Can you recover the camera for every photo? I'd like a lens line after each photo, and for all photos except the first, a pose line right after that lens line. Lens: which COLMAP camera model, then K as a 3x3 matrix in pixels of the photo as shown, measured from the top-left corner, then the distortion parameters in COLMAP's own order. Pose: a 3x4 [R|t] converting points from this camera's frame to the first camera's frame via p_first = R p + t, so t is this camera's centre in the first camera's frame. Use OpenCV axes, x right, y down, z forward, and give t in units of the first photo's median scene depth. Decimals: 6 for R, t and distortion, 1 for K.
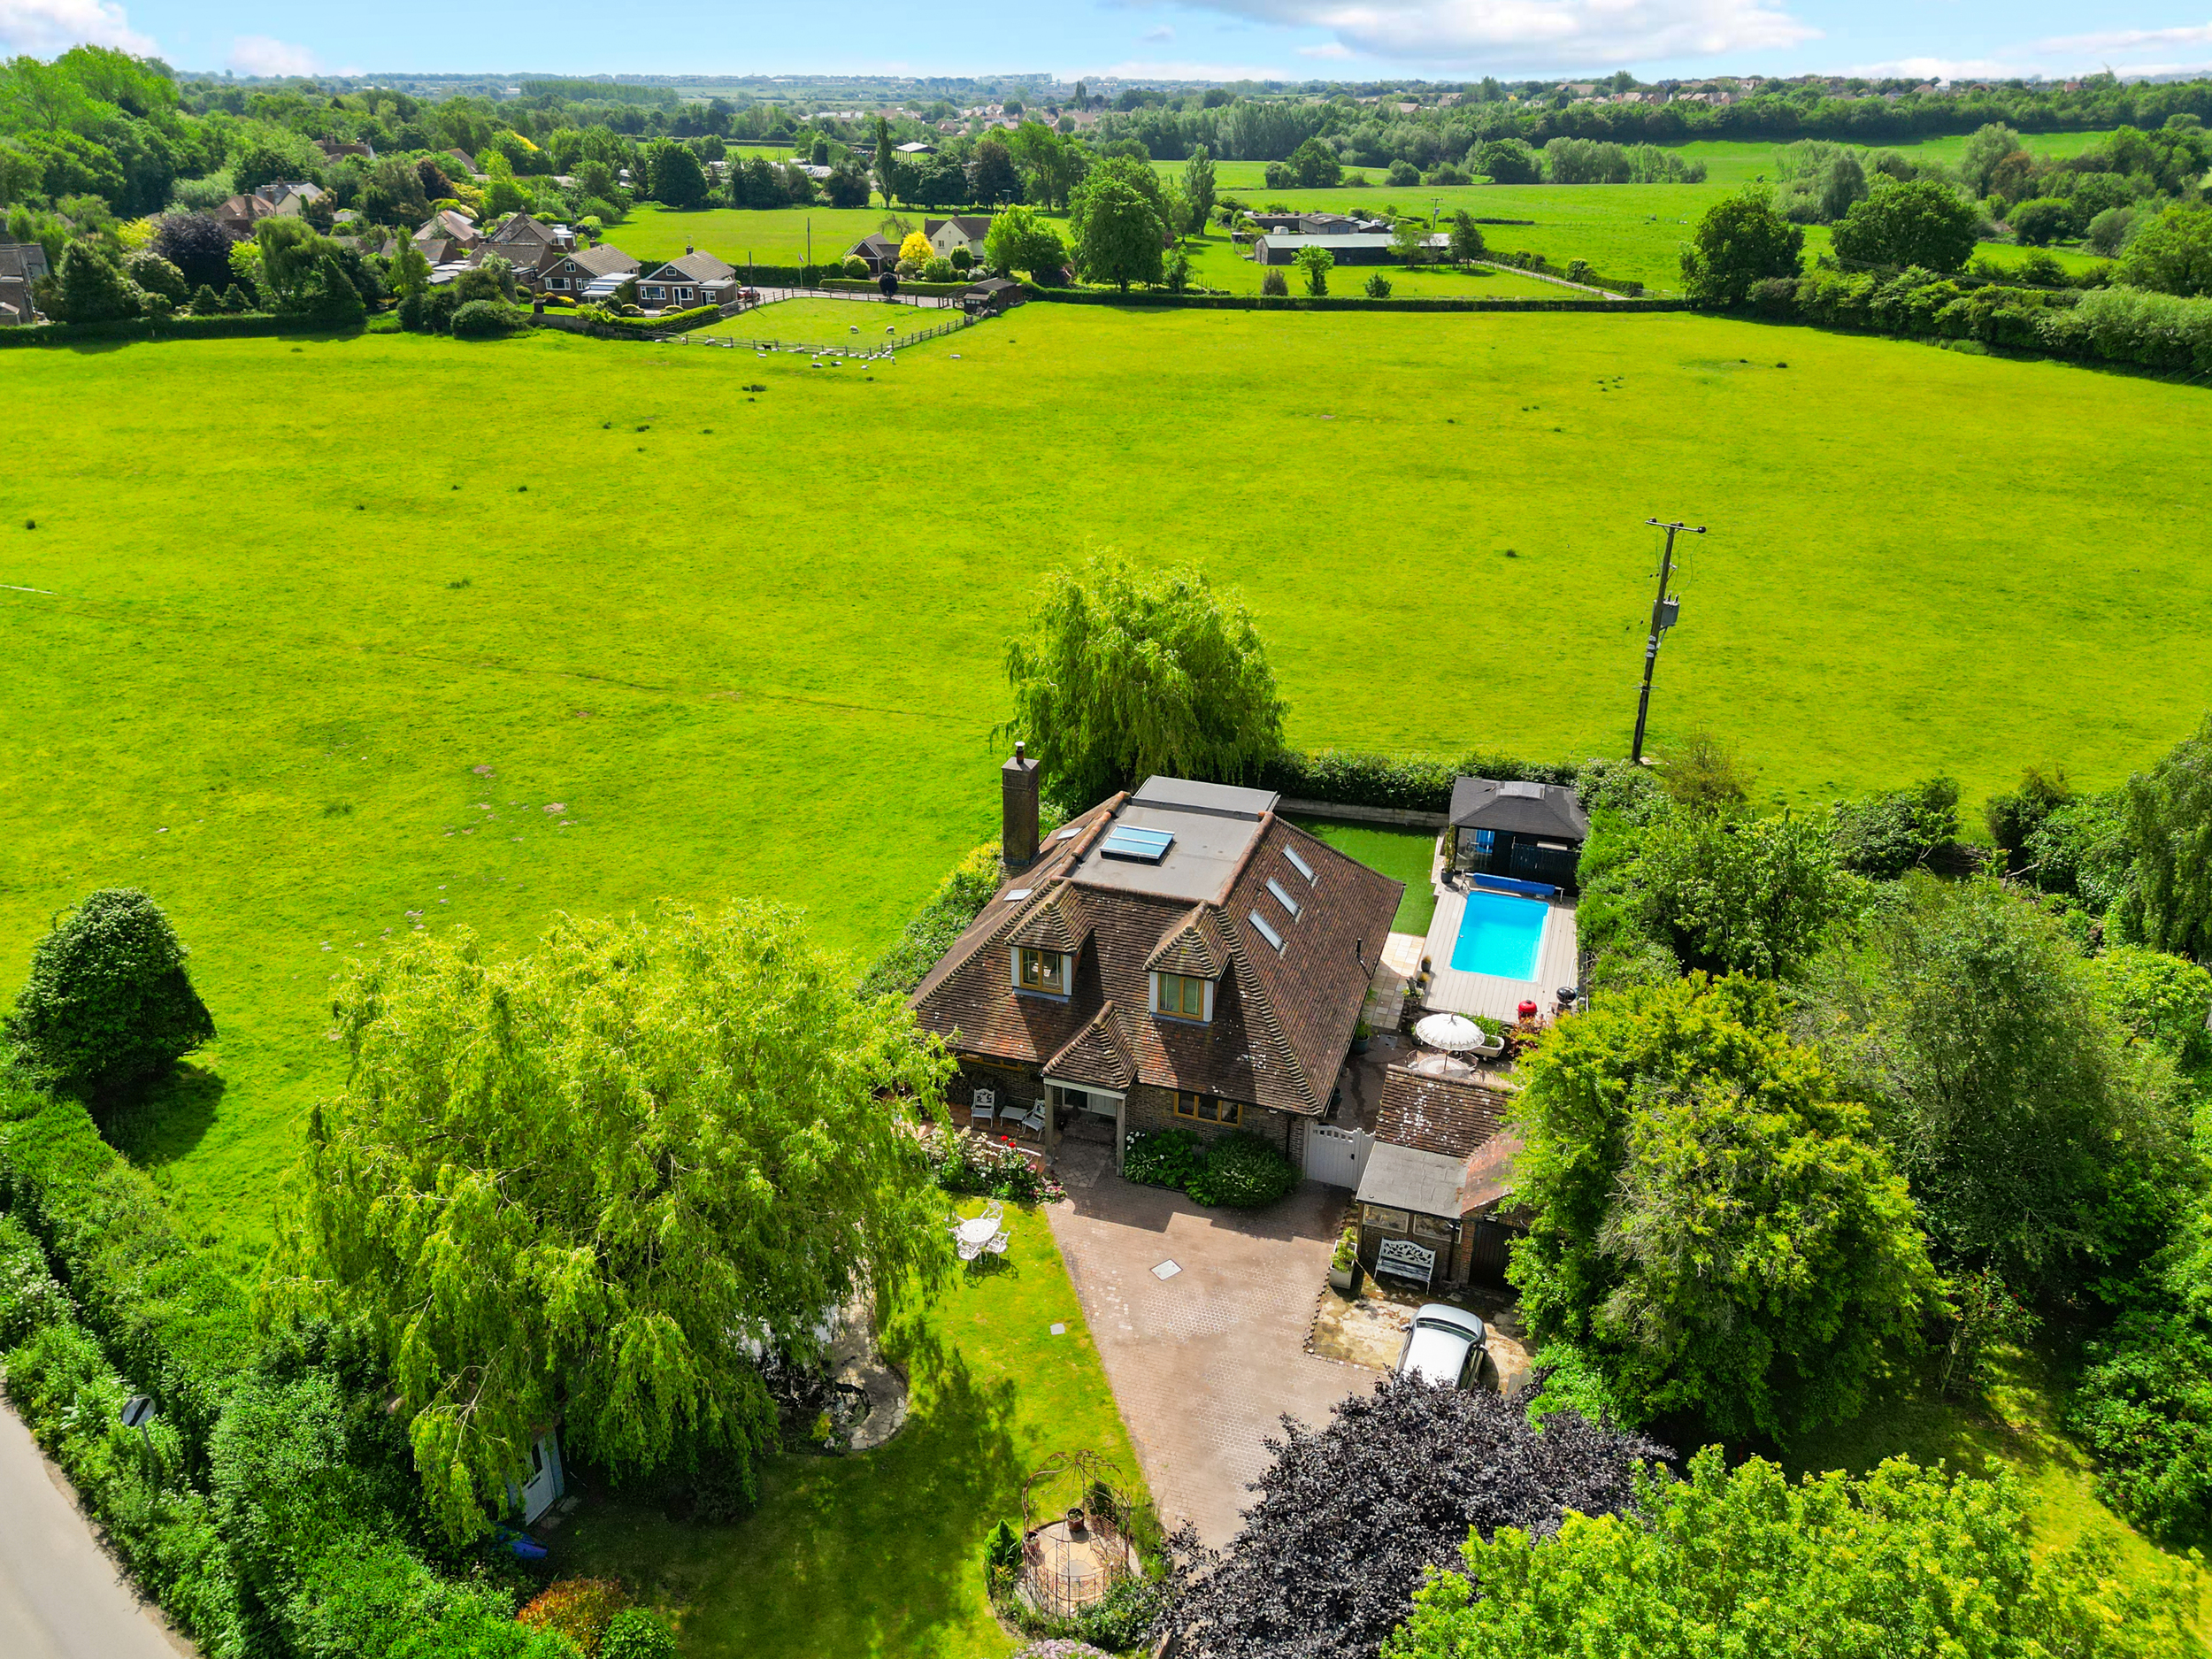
lens RADIAL K [[1605.4, 0, 1106.0], [0, 1605.4, 829.5], [0, 0, 1]] dist [0.071988, -0.071743]
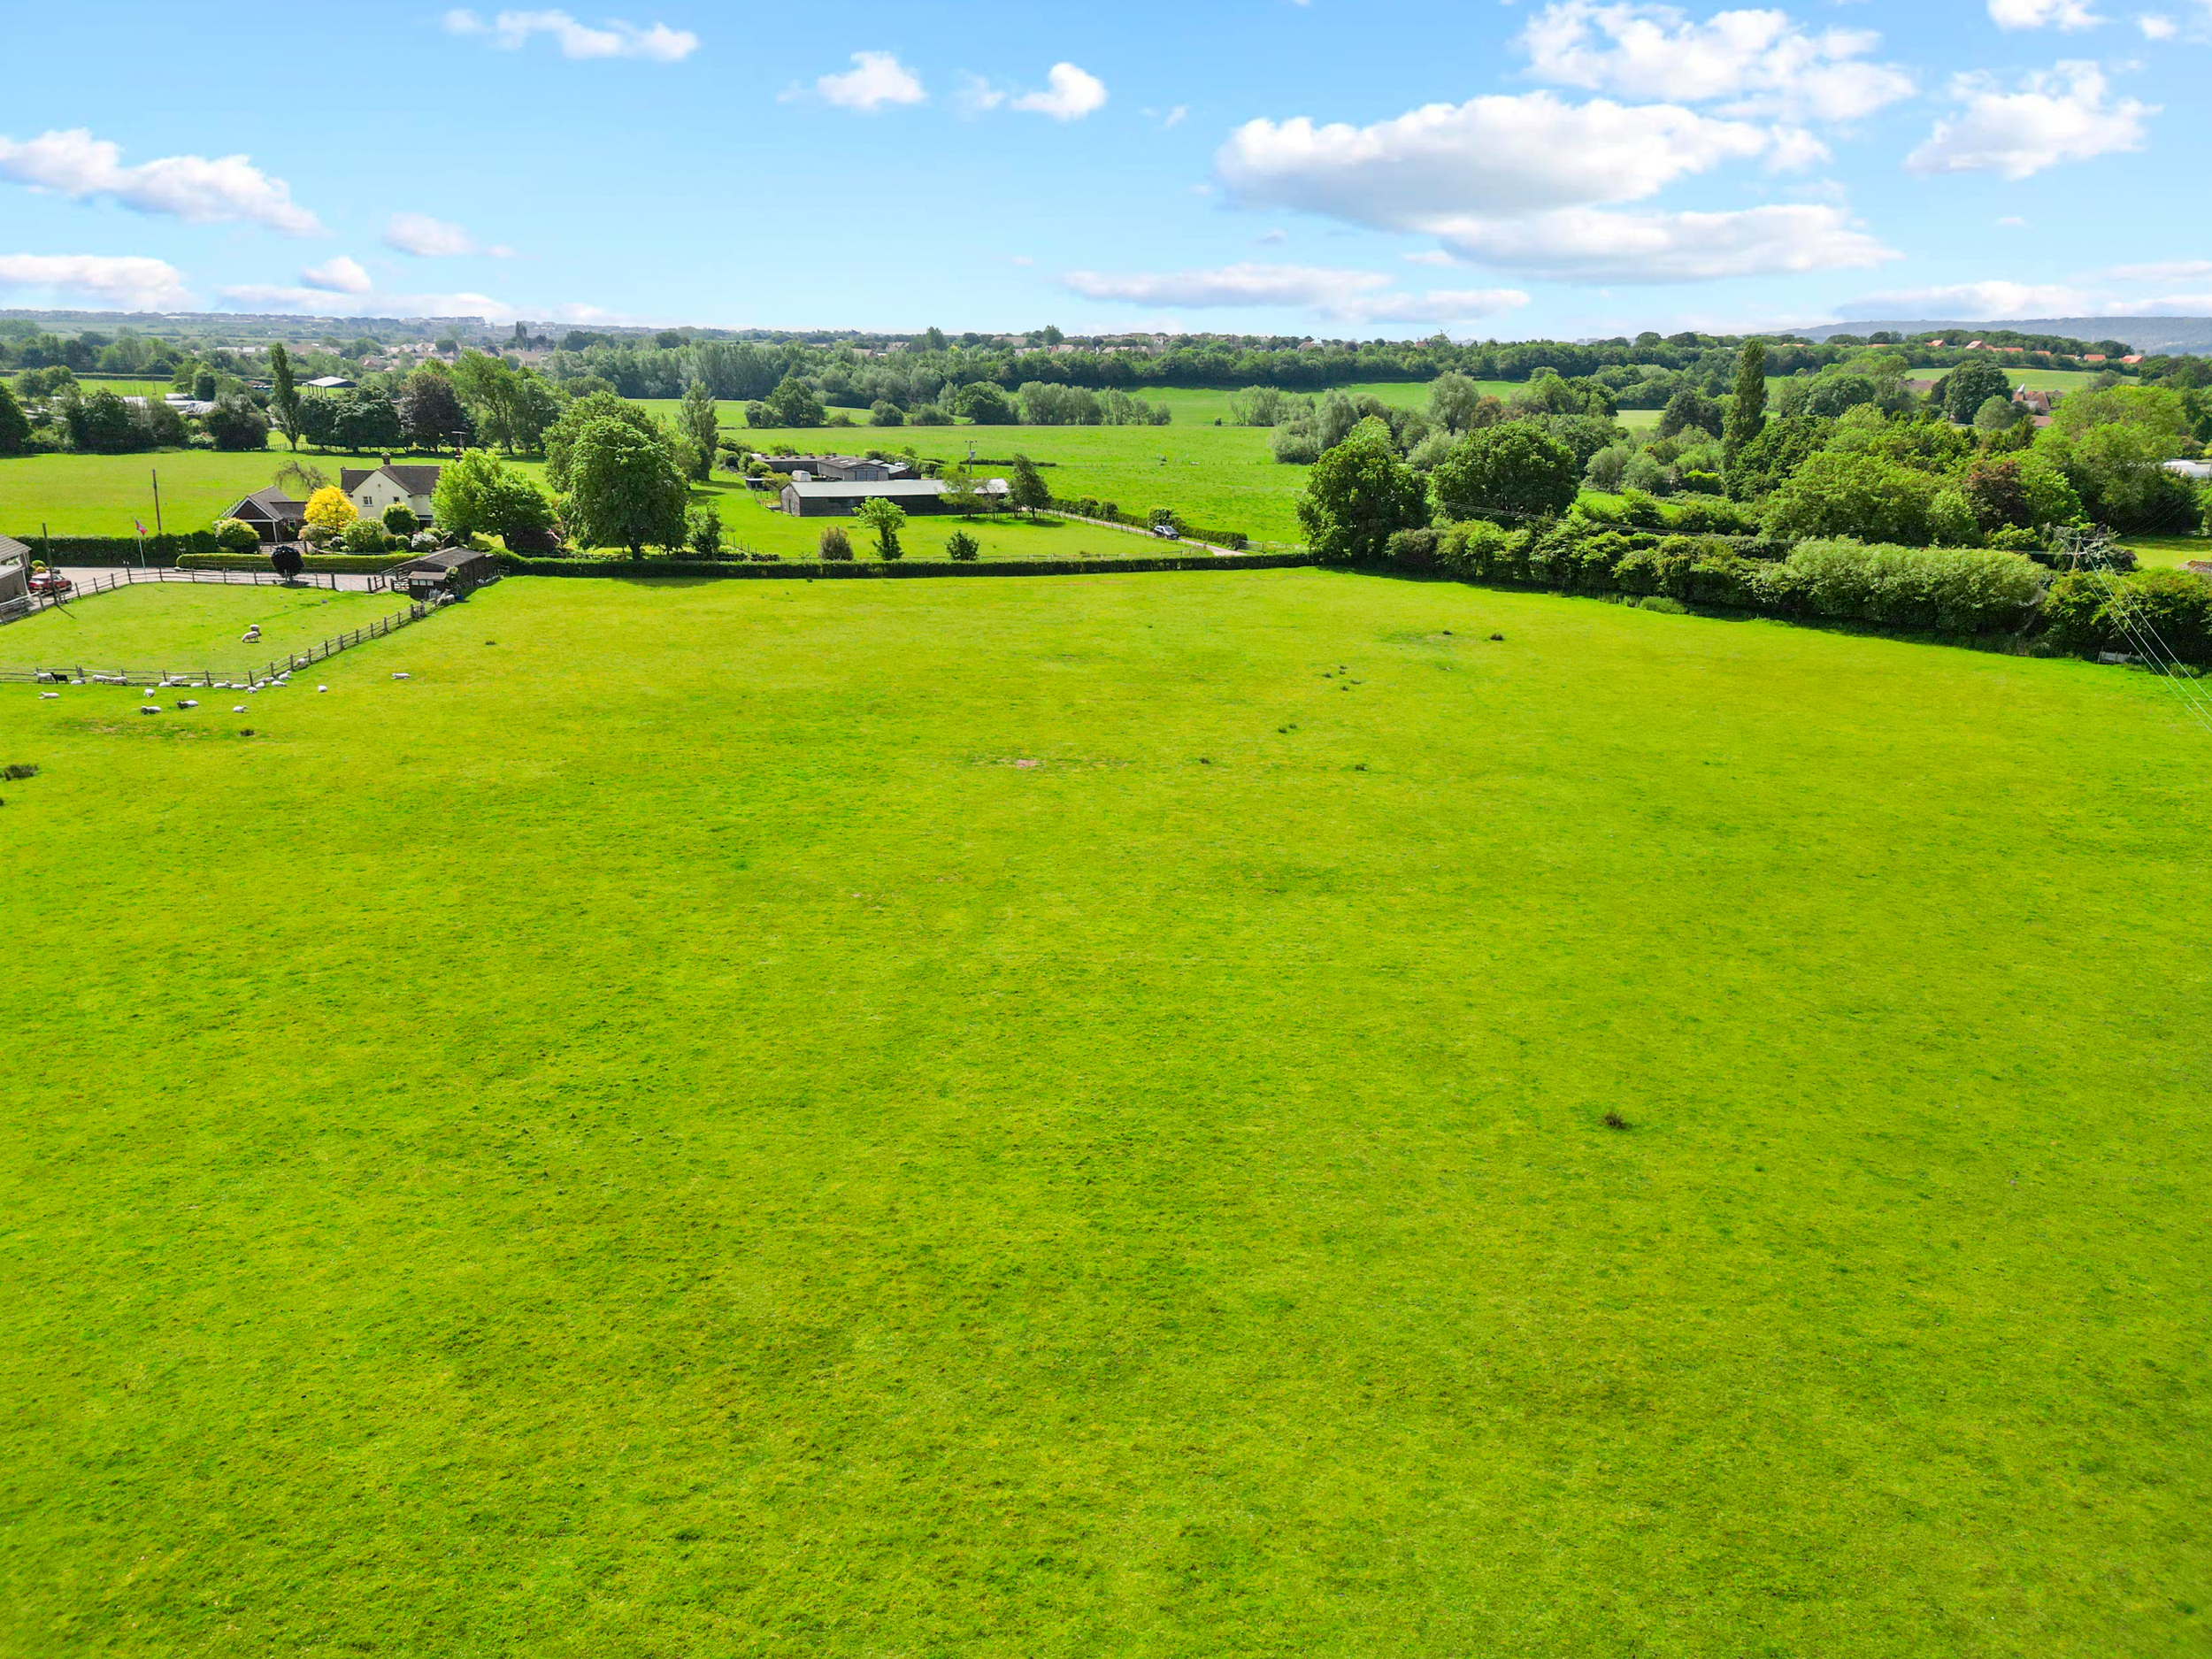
lens RADIAL K [[1542.5, 0, 1106.0], [0, 1542.5, 829.5], [0, 0, 1]] dist [0.069181, -0.061541]
pose [[0.945439, -0.086144, 0.314204, -0.032671], [0.123869, 0.987031, -0.102112, -0.159076], [-0.301333, 0.135460, 0.943848, 0.393940]]
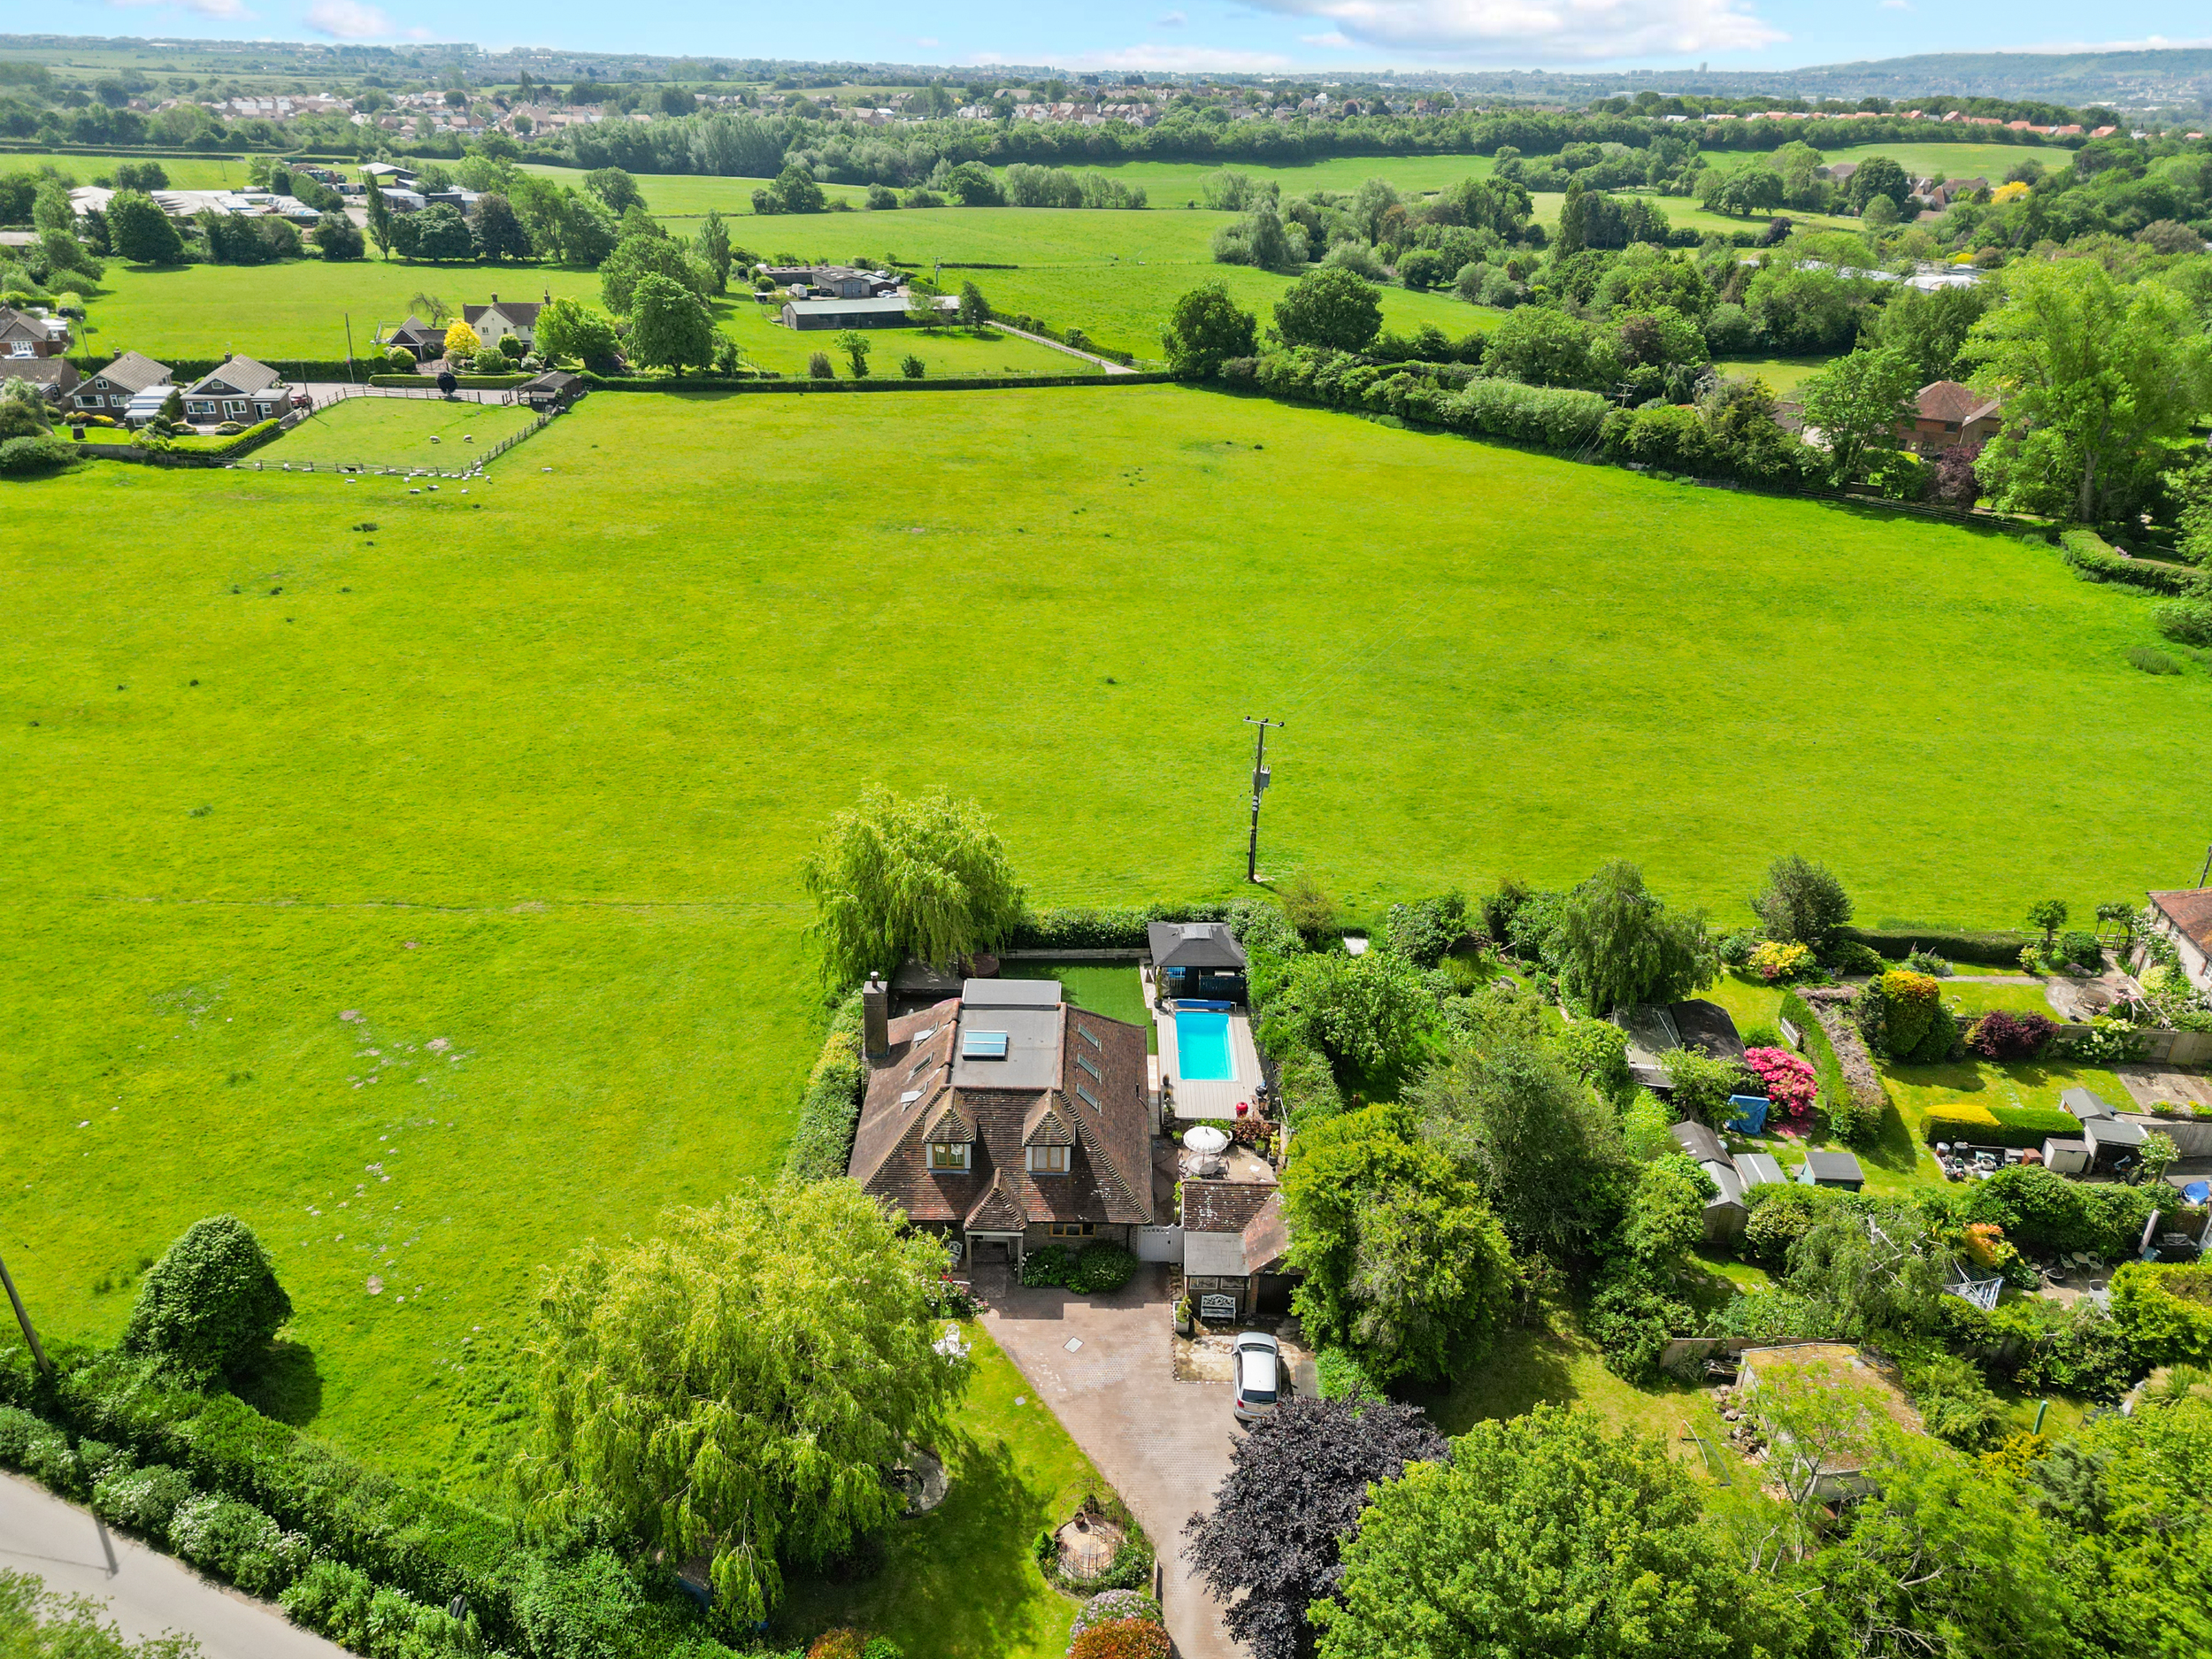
lens RADIAL K [[1542.5, 0, 1106.0], [0, 1542.5, 829.5], [0, 0, 1]] dist [0.069181, -0.061541]
pose [[0.950339, -0.120660, 0.286875, -0.080176], [0.112466, 0.992639, 0.044938, -0.074735], [-0.290185, -0.010442, 0.956914, -0.113953]]
